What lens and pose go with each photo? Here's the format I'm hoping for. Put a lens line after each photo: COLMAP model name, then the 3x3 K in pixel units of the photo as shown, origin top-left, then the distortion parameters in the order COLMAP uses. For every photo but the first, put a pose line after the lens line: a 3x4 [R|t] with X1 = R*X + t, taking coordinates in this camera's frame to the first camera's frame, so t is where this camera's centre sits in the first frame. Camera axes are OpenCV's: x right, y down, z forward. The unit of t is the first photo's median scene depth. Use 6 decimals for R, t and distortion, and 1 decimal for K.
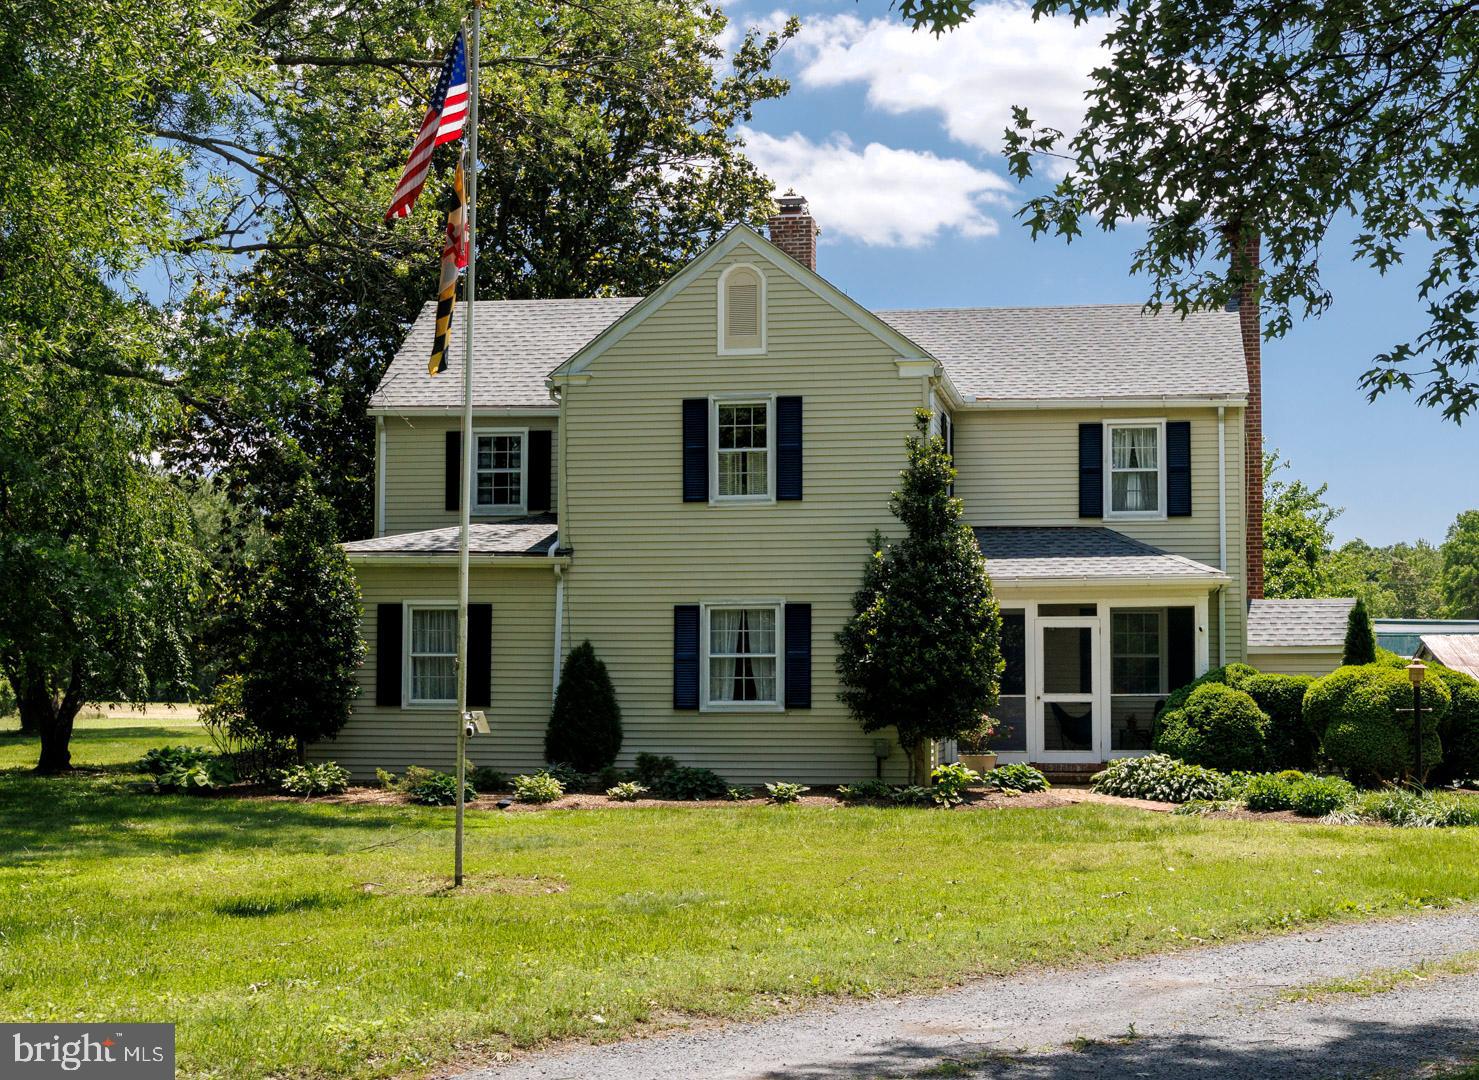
lens RADIAL K [[2202.0, 0, 739.5], [0, 2202.0, 540.0], [0, 0, 1]] dist [-0.072890, -0.010813]
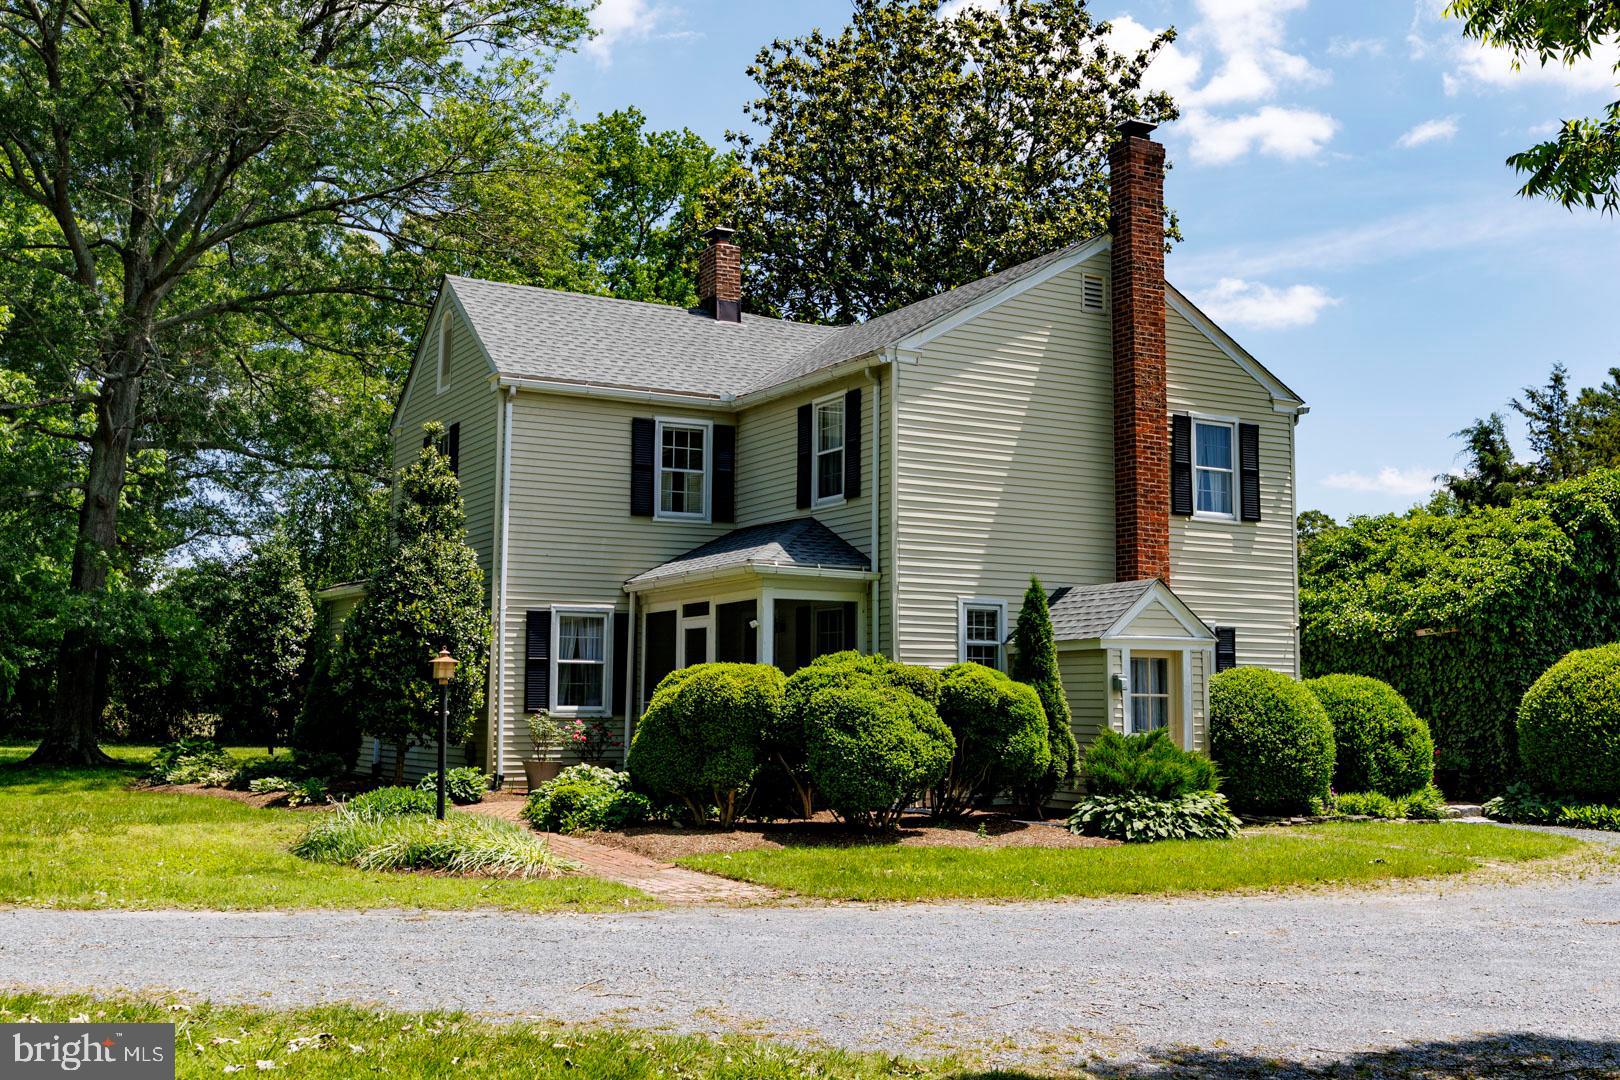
lens RADIAL K [[1660.8, 0, 810.0], [0, 1660.8, 540.0], [0, 0, 1]] dist [0.033809, 0.002019]
pose [[0.641141, -0.074478, -0.763800, 0.727516], [0.047127, 0.997222, -0.057681, 0.045638], [0.765975, 0.000986, 0.642870, 0.580997]]
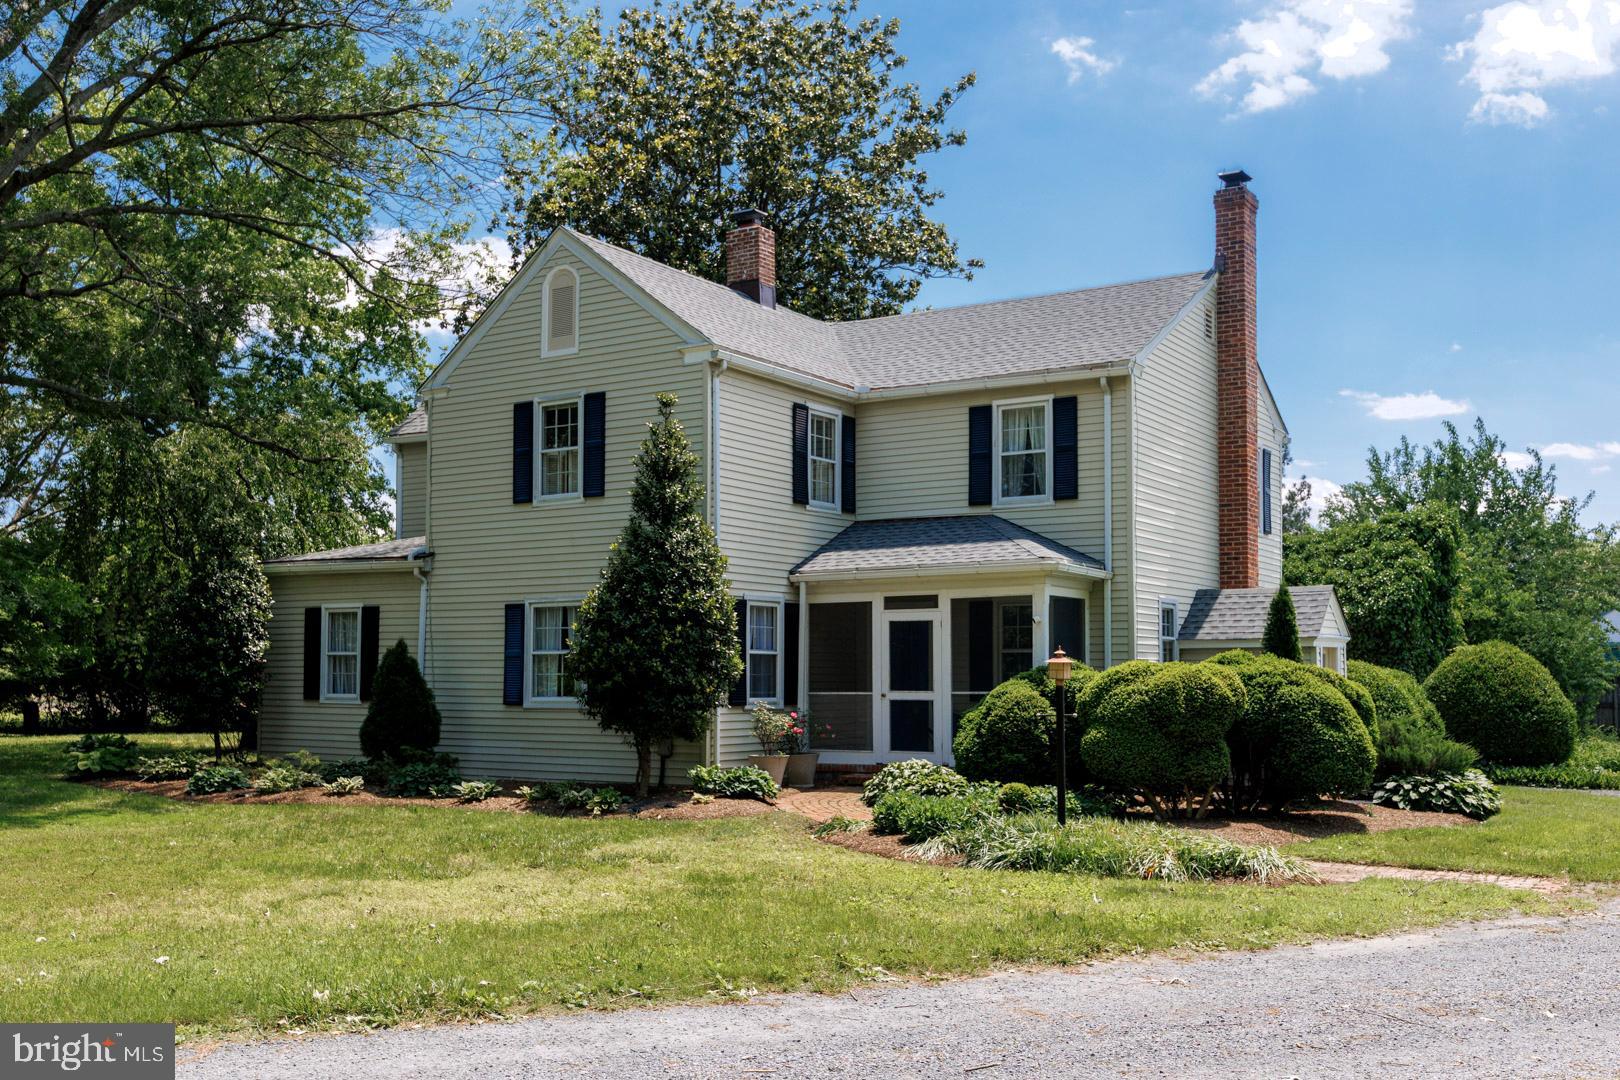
lens RADIAL K [[1552.1, 0, 806.9], [0, 1552.1, 604.2], [0, 0, 1]] dist [-0.005550, -0.006383]
pose [[0.922607, -0.018191, -0.385313, 0.365523], [0.025474, 0.999580, 0.013804, 0.022442], [0.384900, -0.022551, 0.922683, 0.368653]]
